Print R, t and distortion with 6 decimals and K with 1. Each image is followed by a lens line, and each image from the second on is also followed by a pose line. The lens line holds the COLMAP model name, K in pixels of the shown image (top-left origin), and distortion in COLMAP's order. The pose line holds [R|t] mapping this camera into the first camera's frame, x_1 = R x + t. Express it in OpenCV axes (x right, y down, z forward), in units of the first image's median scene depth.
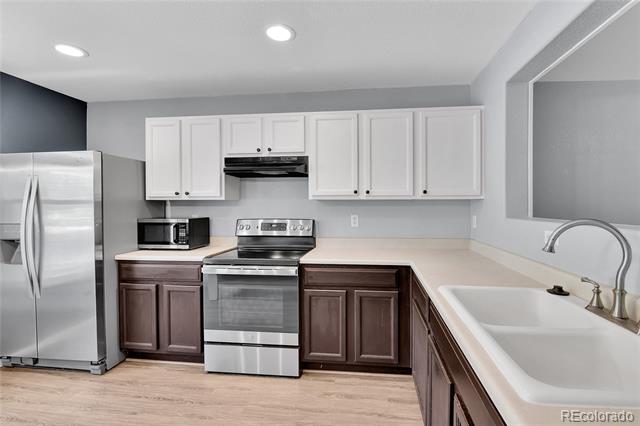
lens RADIAL K [[286.6, 0, 345.0], [0, 286.6, 212.1], [0, 0, 1]] dist [-0.003887, -0.000868]
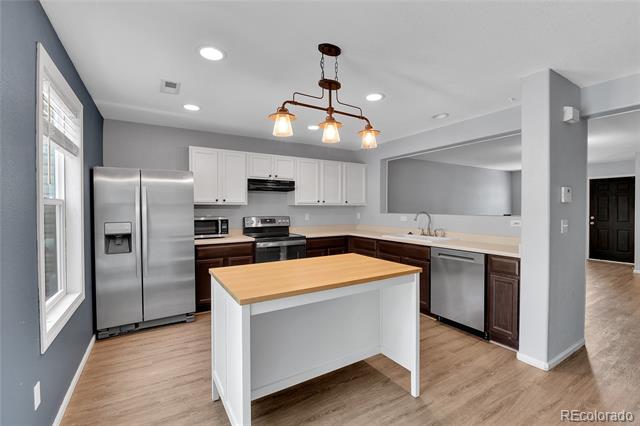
lens RADIAL K [[279.6, 0, 323.1], [0, 279.6, 211.8], [0, 0, 1]] dist [-0.011503, -0.000921]
pose [[0.789771, -0.006377, 0.613368, -1.132475], [0.012081, 0.999914, -0.005159, 0.011360], [-0.613283, 0.011484, 0.789780, -0.534427]]
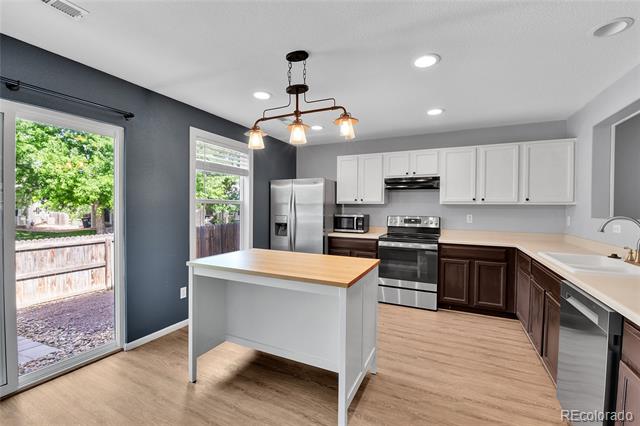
lens RADIAL K [[279.6, 0, 323.1], [0, 279.6, 211.8], [0, 0, 1]] dist [-0.011503, -0.000921]
pose [[0.942190, 0.016592, -0.334667, -0.229266], [-0.018355, 0.999829, -0.002105, 0.014610], [0.334575, 0.008126, 0.942334, -0.691434]]
